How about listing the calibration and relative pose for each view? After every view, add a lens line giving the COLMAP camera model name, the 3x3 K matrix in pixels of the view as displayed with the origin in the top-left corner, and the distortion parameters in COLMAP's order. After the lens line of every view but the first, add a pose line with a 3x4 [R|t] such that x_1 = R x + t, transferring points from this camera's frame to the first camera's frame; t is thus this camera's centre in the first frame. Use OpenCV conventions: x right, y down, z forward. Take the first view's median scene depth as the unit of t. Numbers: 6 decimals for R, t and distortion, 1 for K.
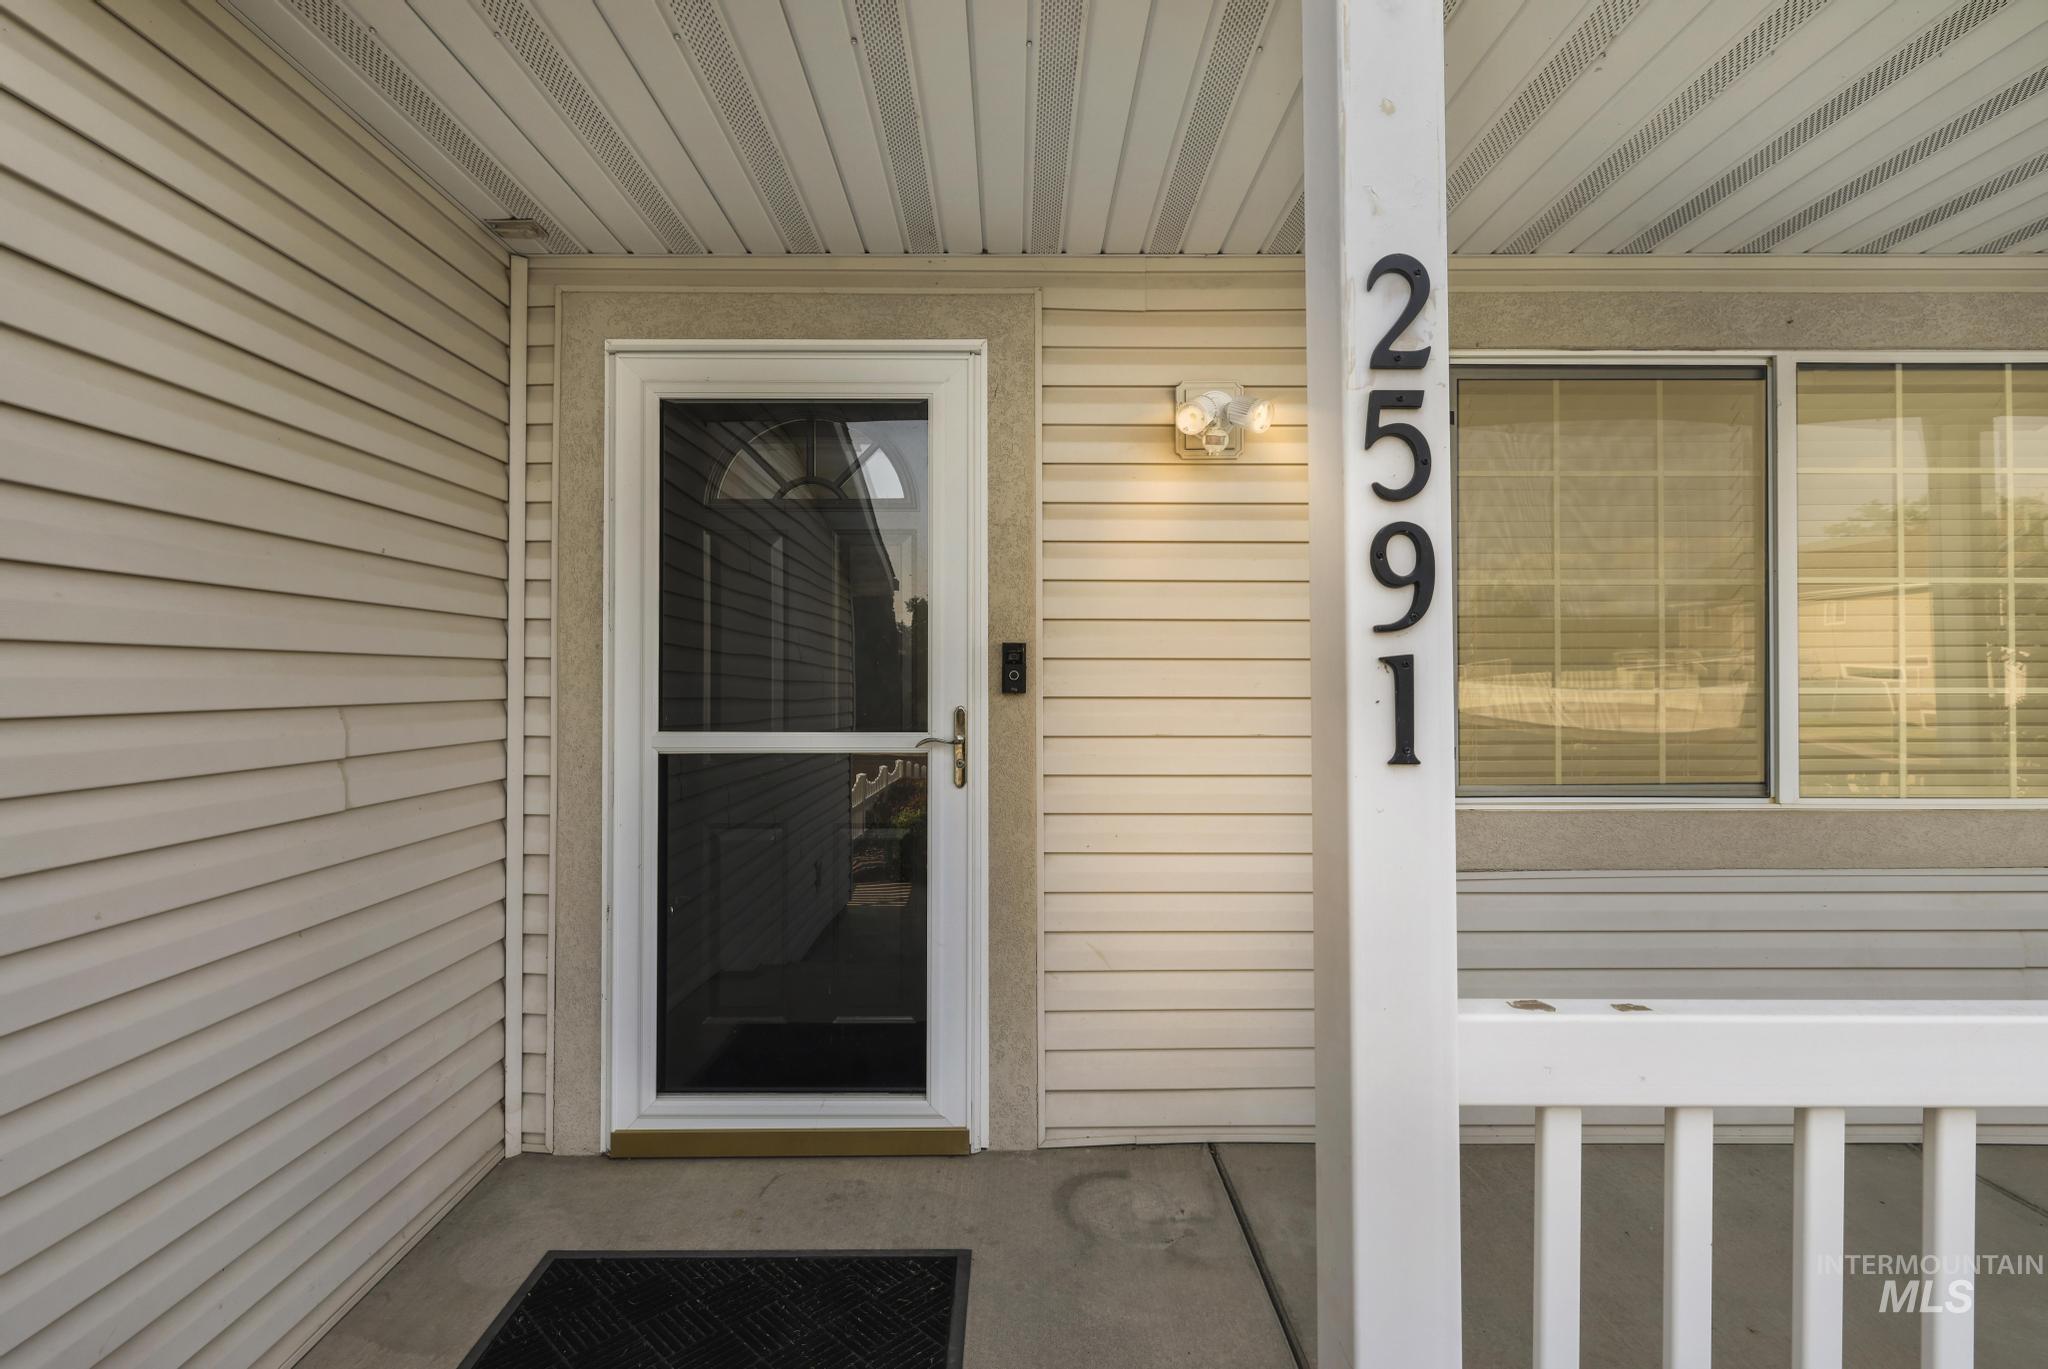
lens RADIAL K [[844.9, 0, 1019.8], [0, 844.9, 685.1], [0, 0, 1]] dist [0.000188, 0.000057]
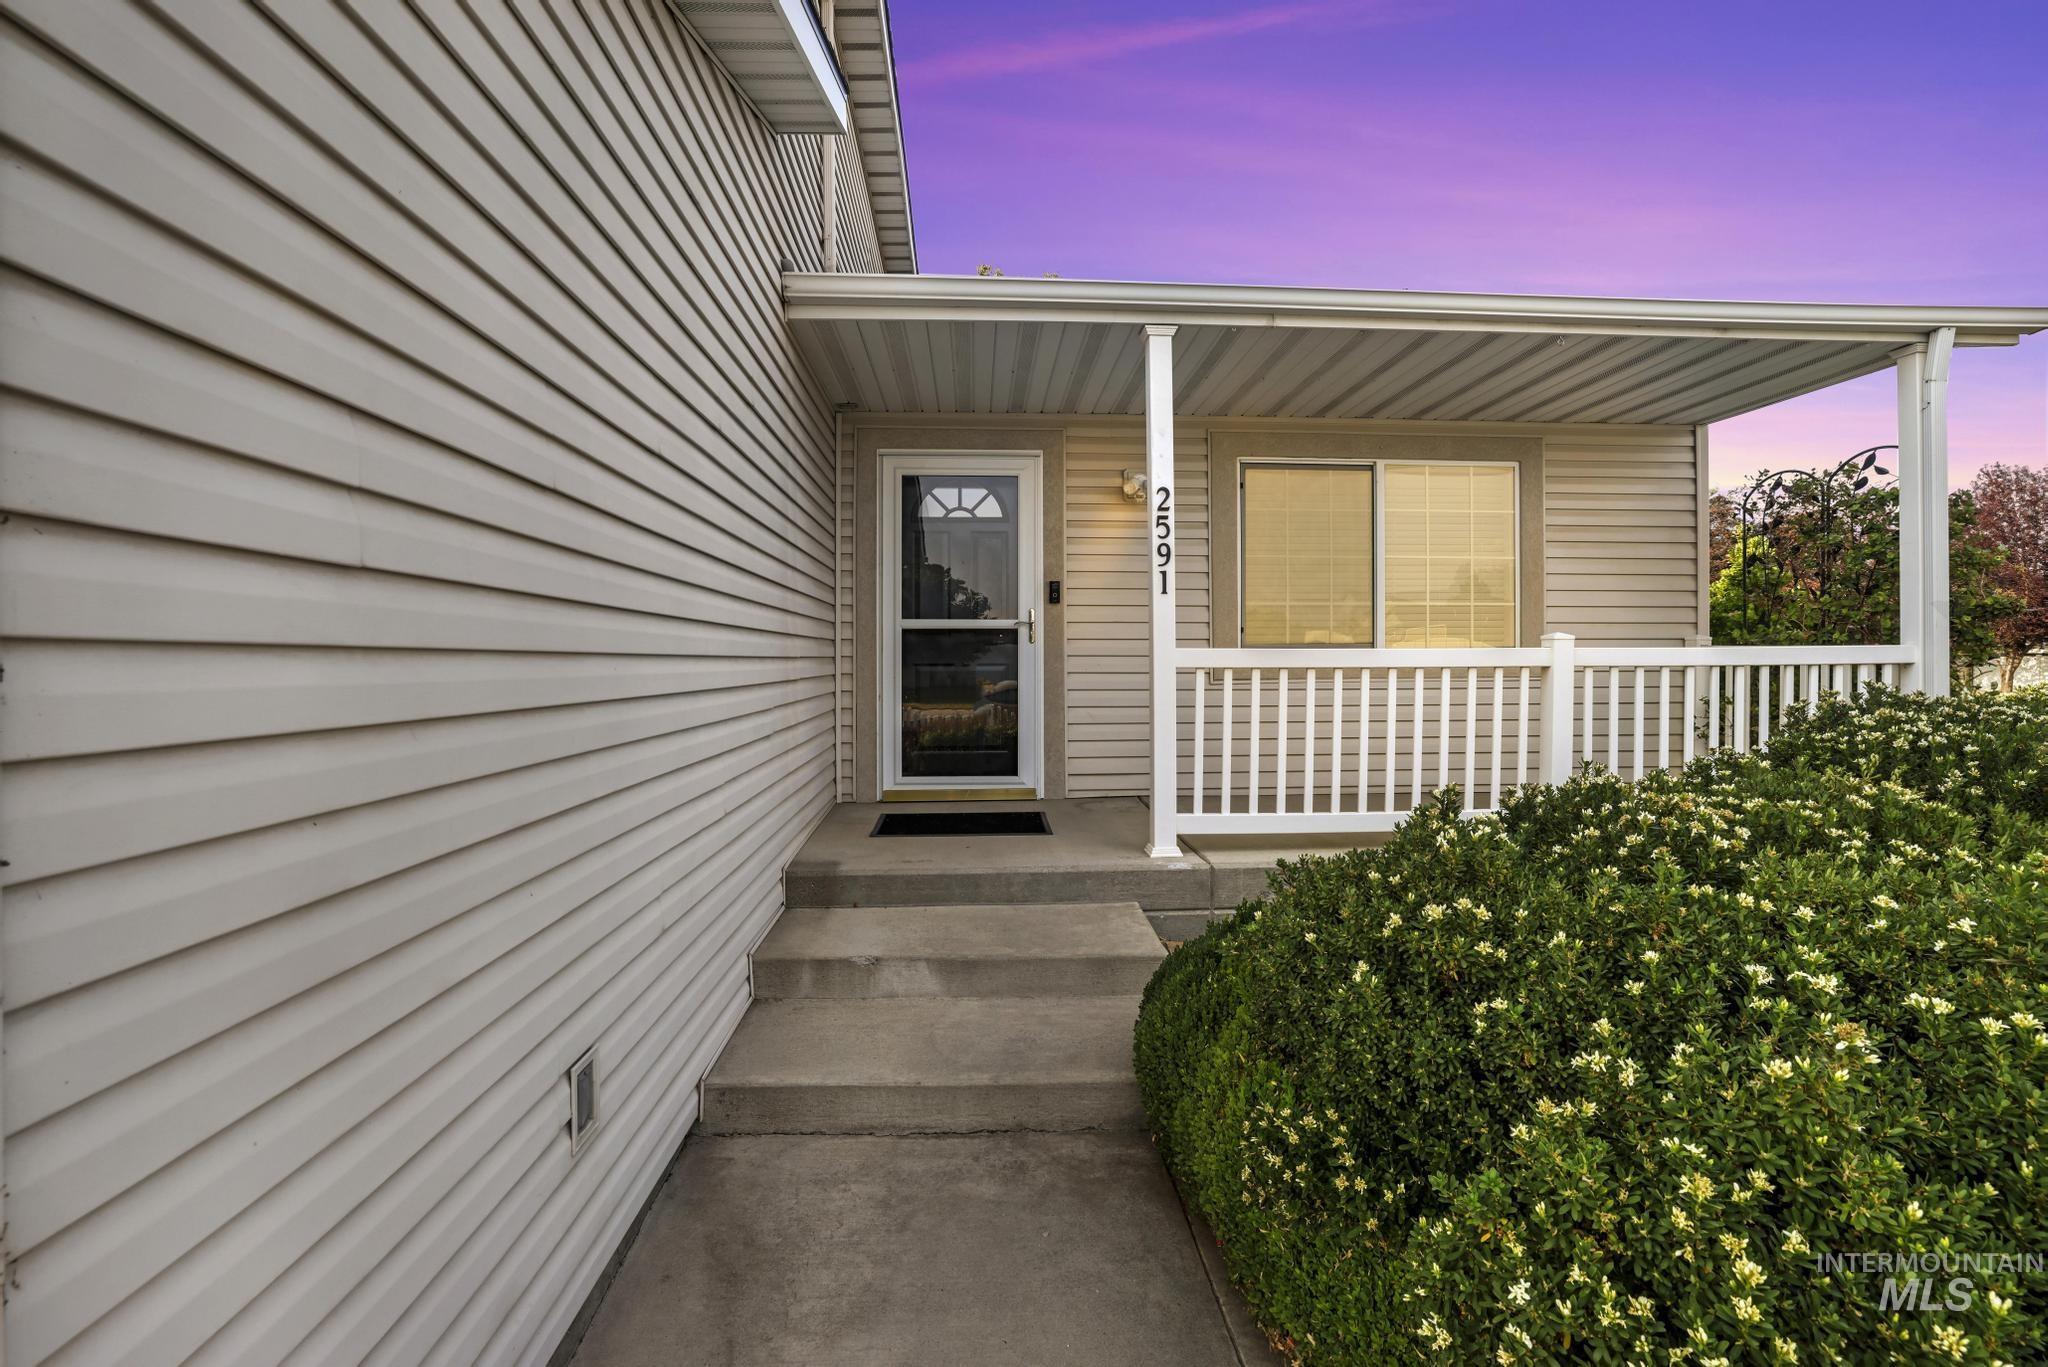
lens RADIAL K [[844.9, 0, 1021.4], [0, 844.9, 676.1], [0, 0, 1]] dist [0.000188, 0.000057]
pose [[0.999097, -0.002562, 0.042403, -0.198867], [0.001705, 0.999794, 0.020241, 0.164317], [-0.042446, -0.020150, 0.998896, -1.335001]]
